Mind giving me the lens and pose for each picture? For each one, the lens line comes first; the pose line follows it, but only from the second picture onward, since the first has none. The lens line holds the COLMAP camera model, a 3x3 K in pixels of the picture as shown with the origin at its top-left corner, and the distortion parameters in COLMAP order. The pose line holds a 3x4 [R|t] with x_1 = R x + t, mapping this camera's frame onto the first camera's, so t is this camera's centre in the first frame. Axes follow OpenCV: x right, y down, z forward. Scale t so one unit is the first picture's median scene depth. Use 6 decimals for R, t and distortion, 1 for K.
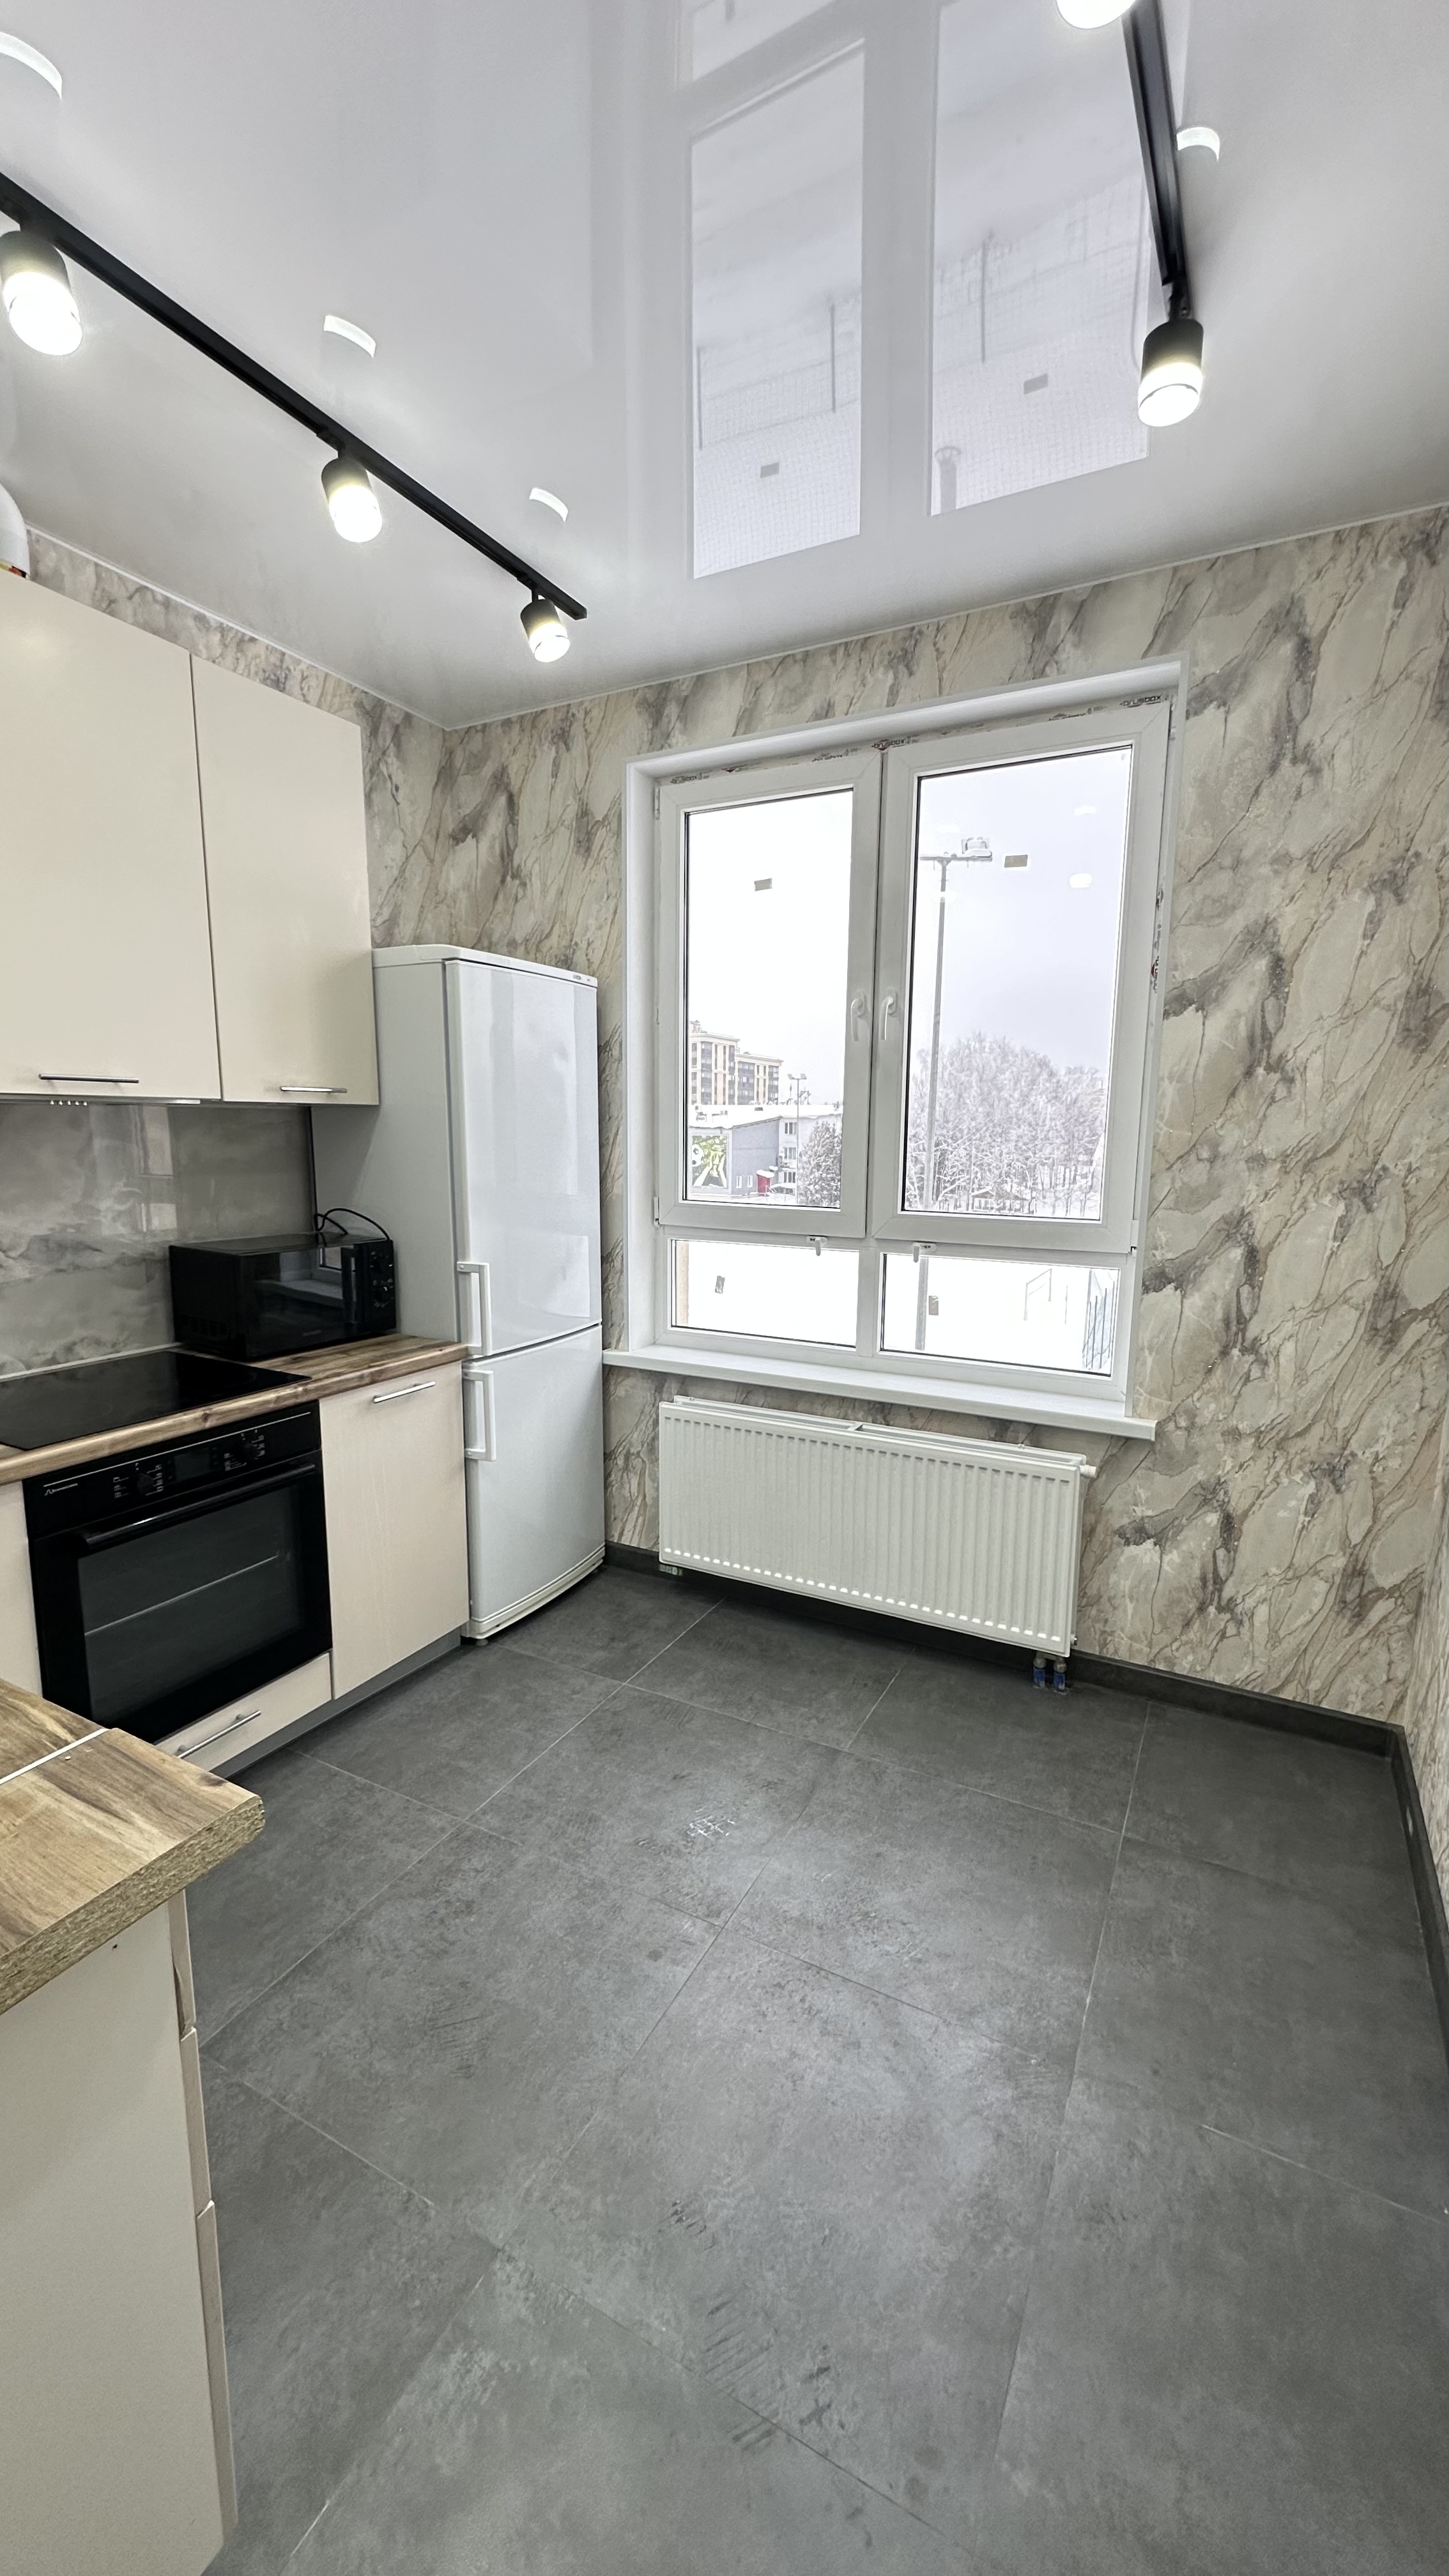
lens RADIAL K [[1026.2, 0, 729.6], [0, 1026.2, 1298.6], [0, 0, 1]] dist [-0.004525, 0.001189]
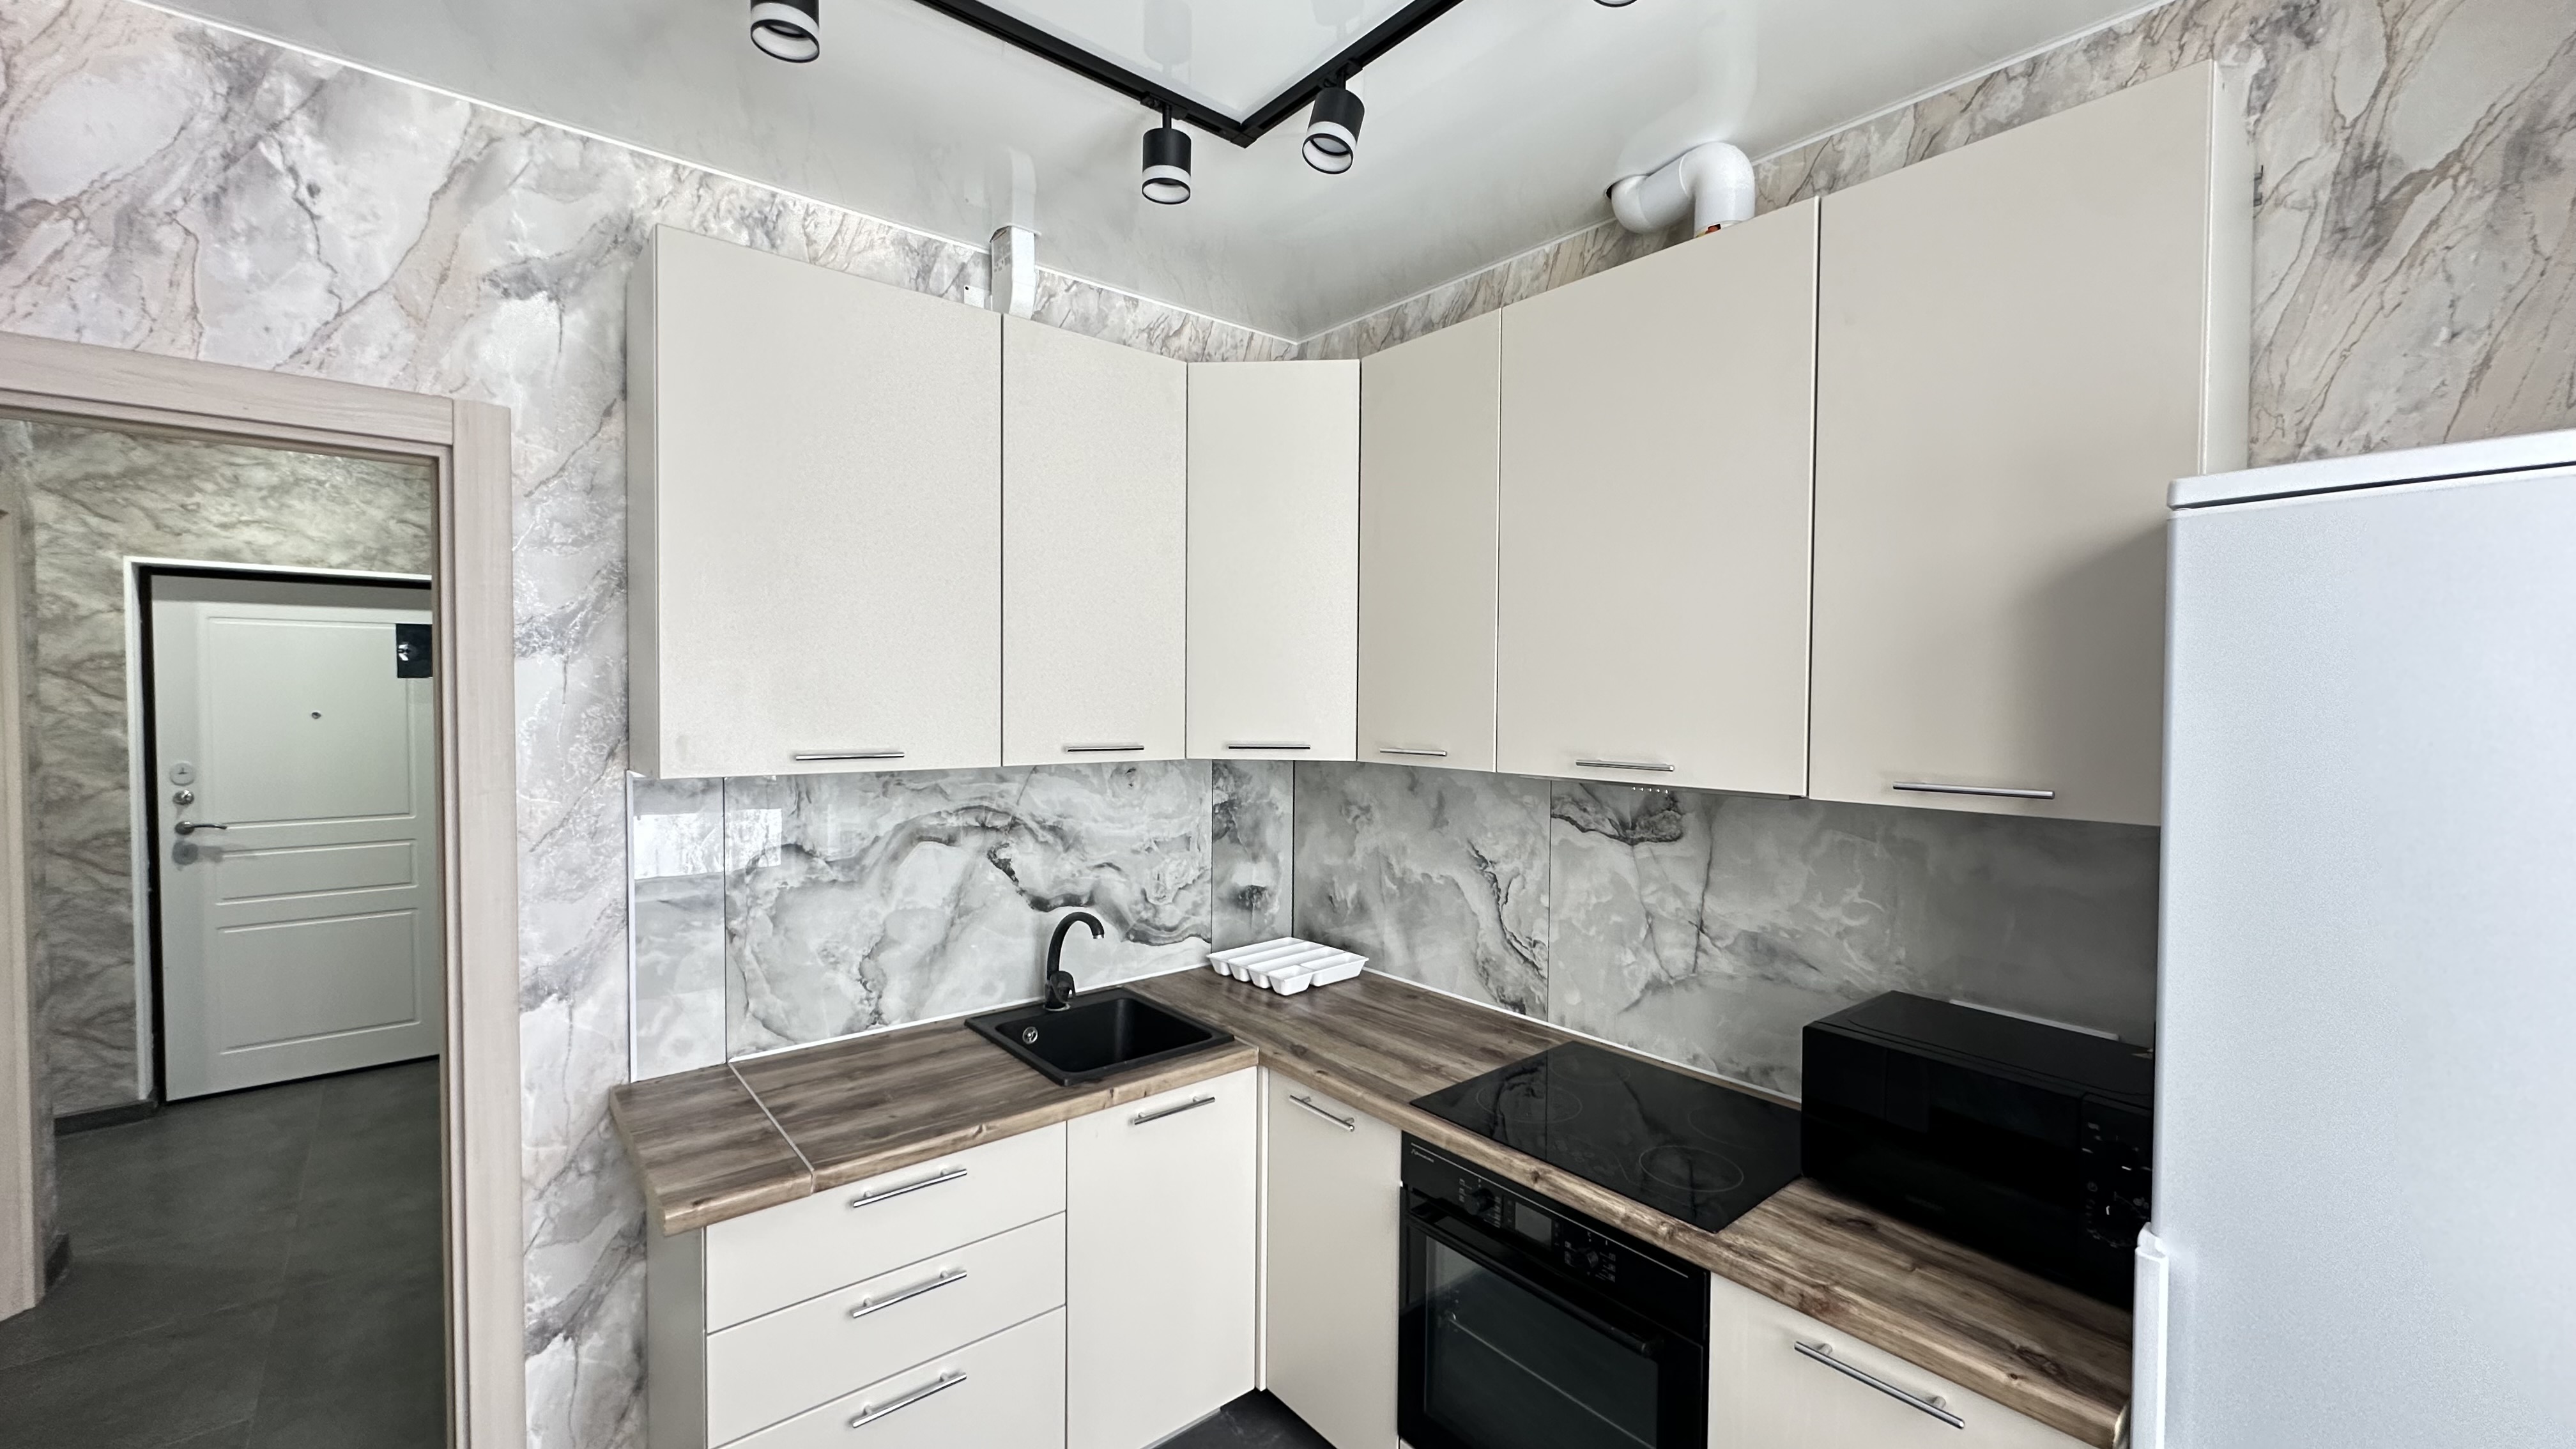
lens RADIAL K [[1026.2, 0, 1296.2], [0, 1026.2, 724.5], [0, 0, 1]] dist [-0.004525, 0.001189]
pose [[-0.376481, 0.018823, -0.926233, 0.273823], [-0.163045, 0.982842, 0.086245, -0.242768], [0.911964, 0.183487, -0.366952, 0.918319]]
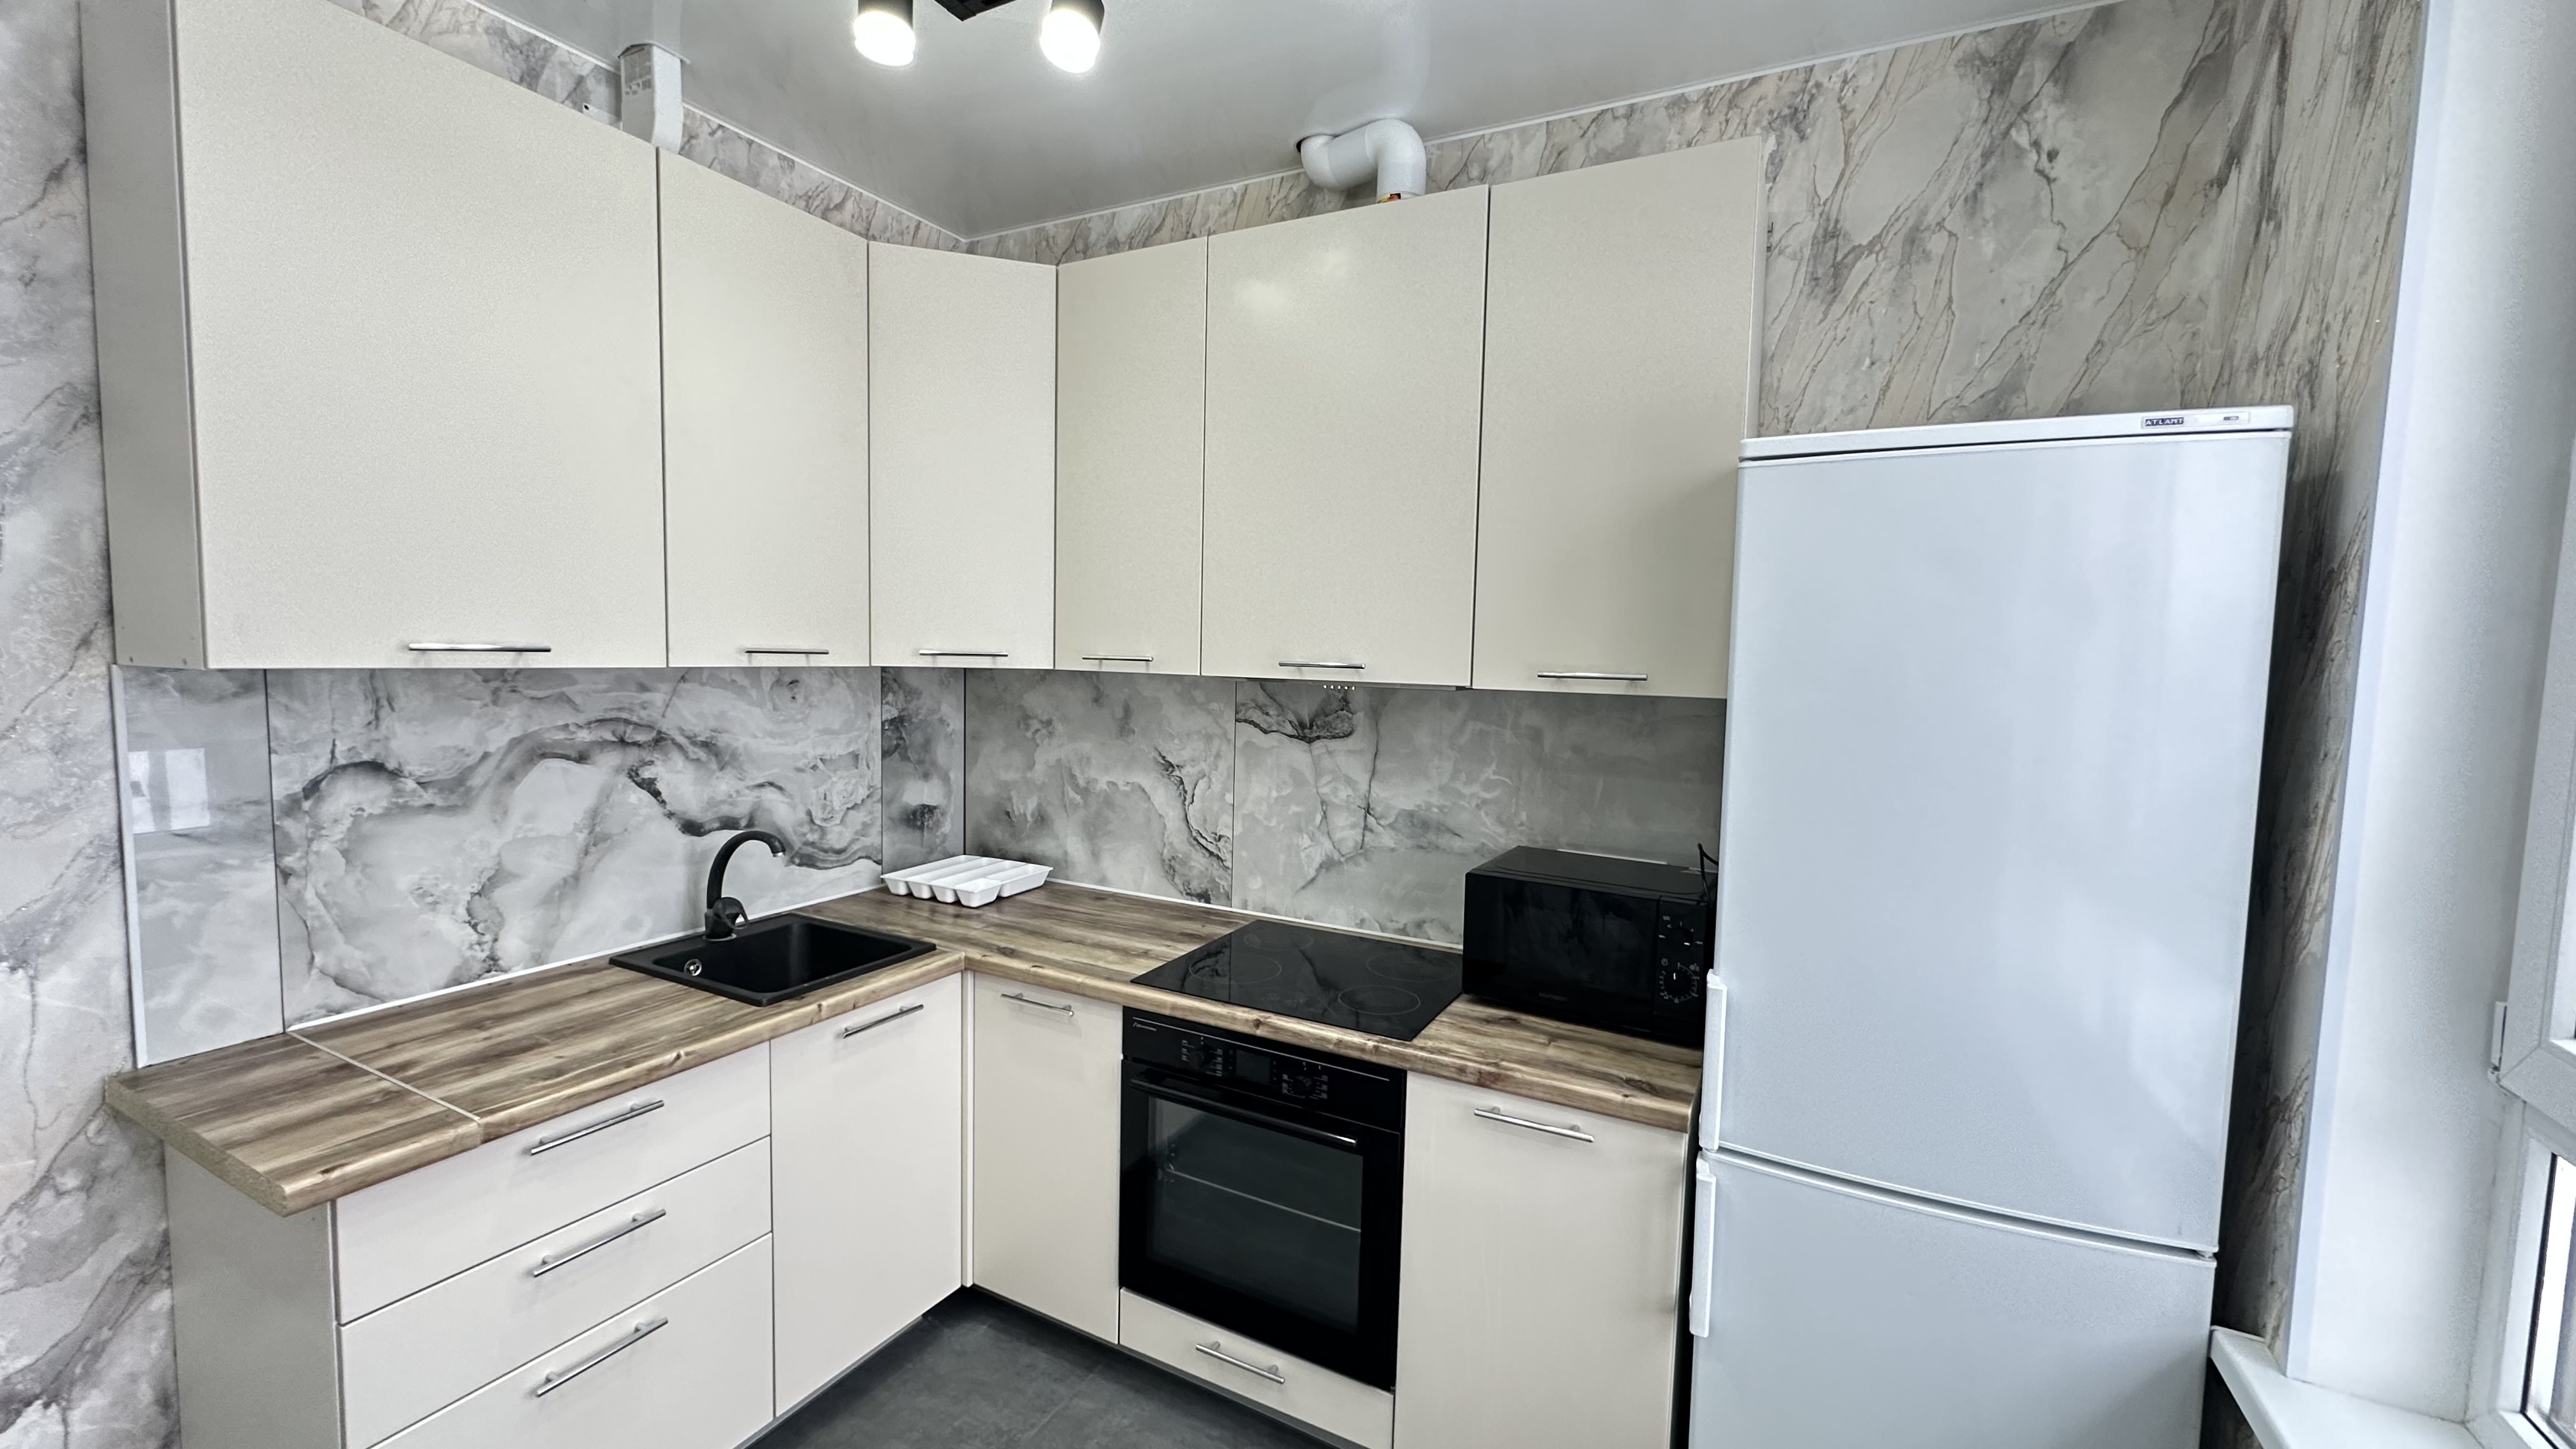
lens RADIAL K [[1026.2, 0, 1299.0], [0, 1026.2, 725.0], [0, 0, 1]] dist [-0.004525, 0.001189]
pose [[0.010460, 0.071140, -0.997411, 0.347931], [-0.190097, 0.979417, 0.067863, -0.191422], [0.981710, 0.188895, 0.023768, 0.835305]]
